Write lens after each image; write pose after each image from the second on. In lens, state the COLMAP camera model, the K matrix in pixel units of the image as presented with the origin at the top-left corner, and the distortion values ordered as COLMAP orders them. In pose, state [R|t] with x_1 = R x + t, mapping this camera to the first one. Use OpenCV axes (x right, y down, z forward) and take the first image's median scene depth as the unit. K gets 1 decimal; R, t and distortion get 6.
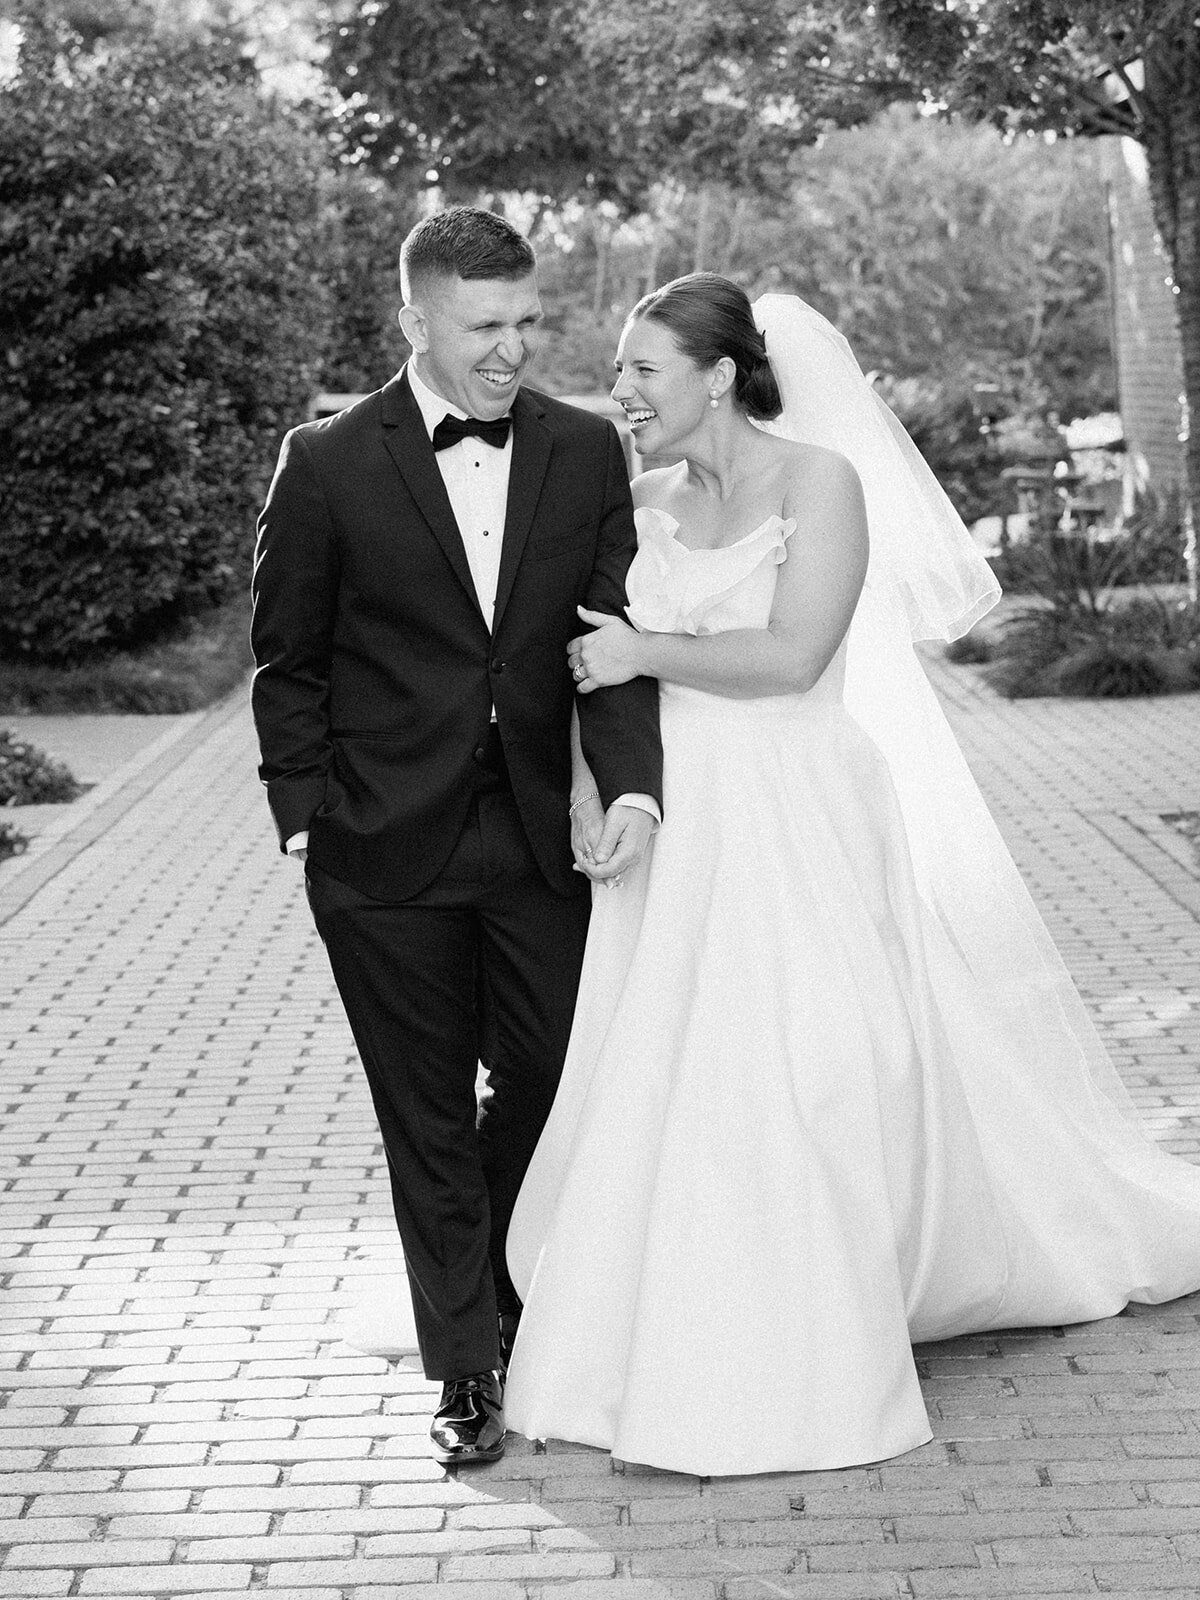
lens RADIAL K [[2611.8, 0, 601.0], [0, 2611.8, 800.3], [0, 0, 1]] dist [0.043326, -0.754601]
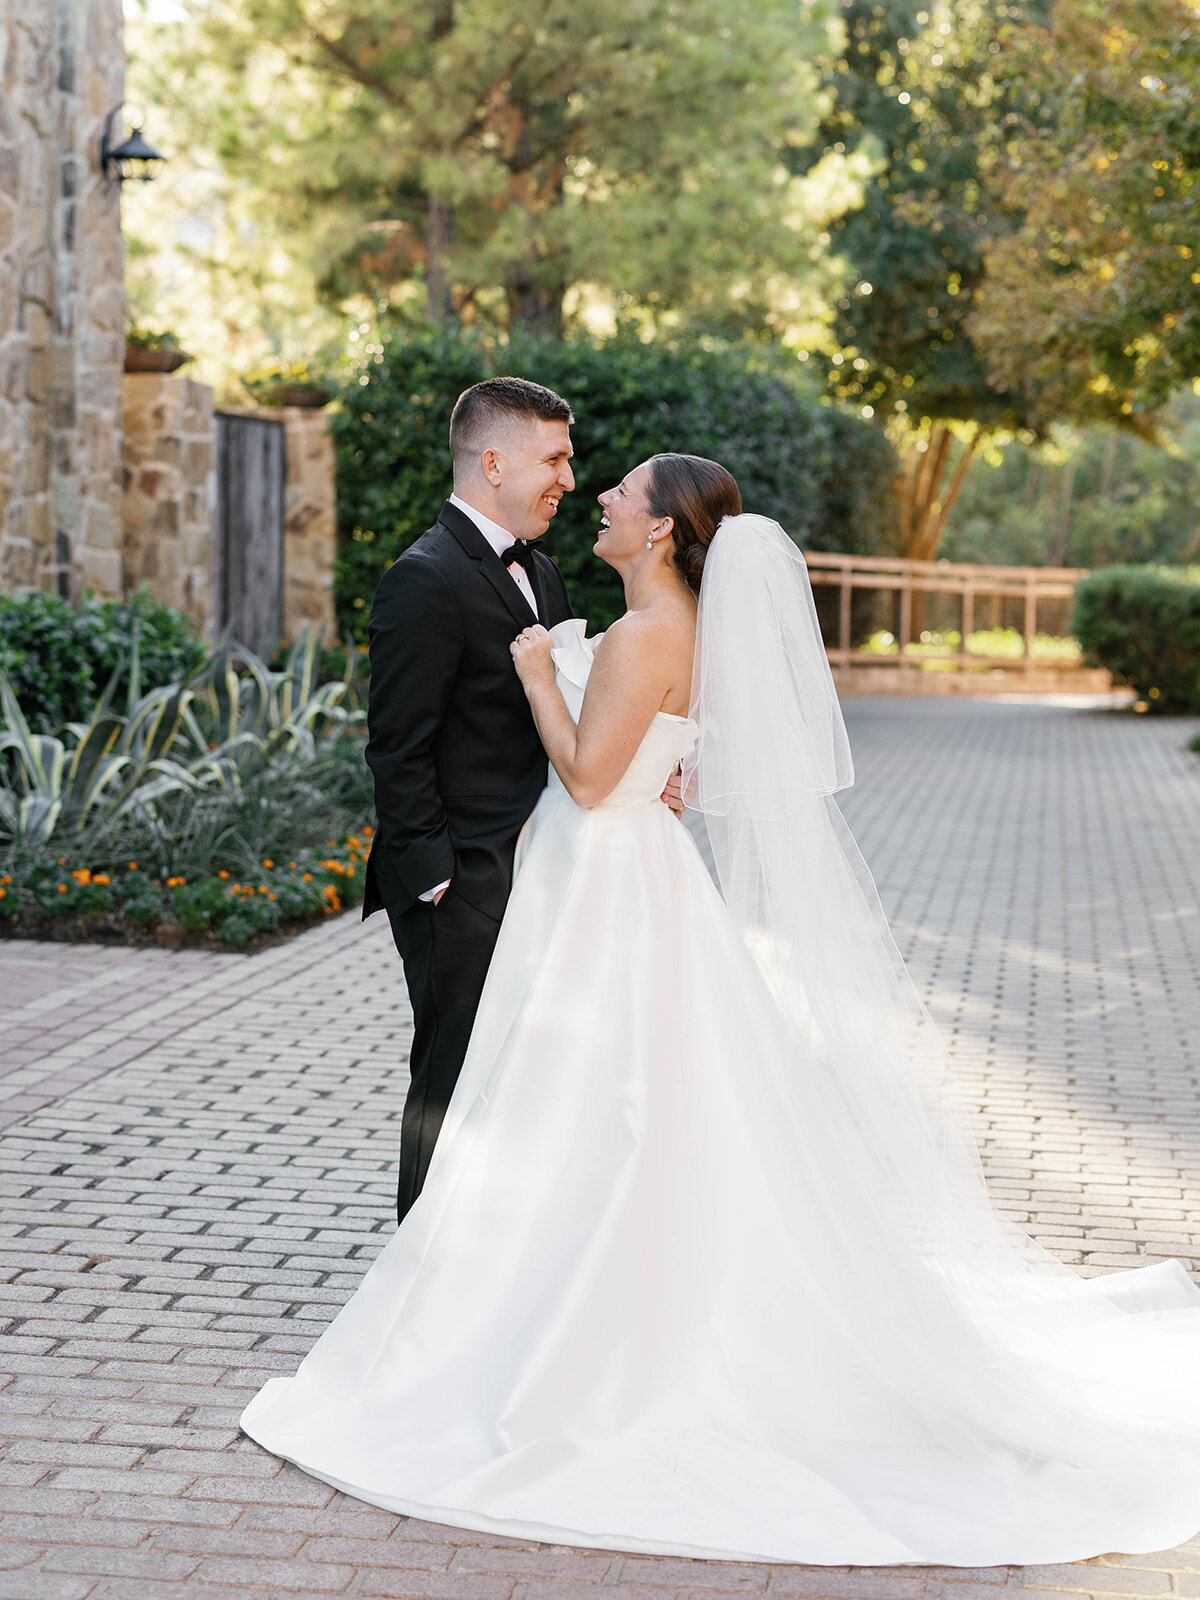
lens RADIAL K [[2611.8, 0, 601.0], [0, 2611.8, 800.3], [0, 0, 1]] dist [0.043326, -0.754601]
pose [[0.972538, 0.081454, -0.218025, 0.106512], [-0.096073, 0.993724, -0.057297, 0.070955], [0.211990, 0.076670, 0.974260, -0.407163]]
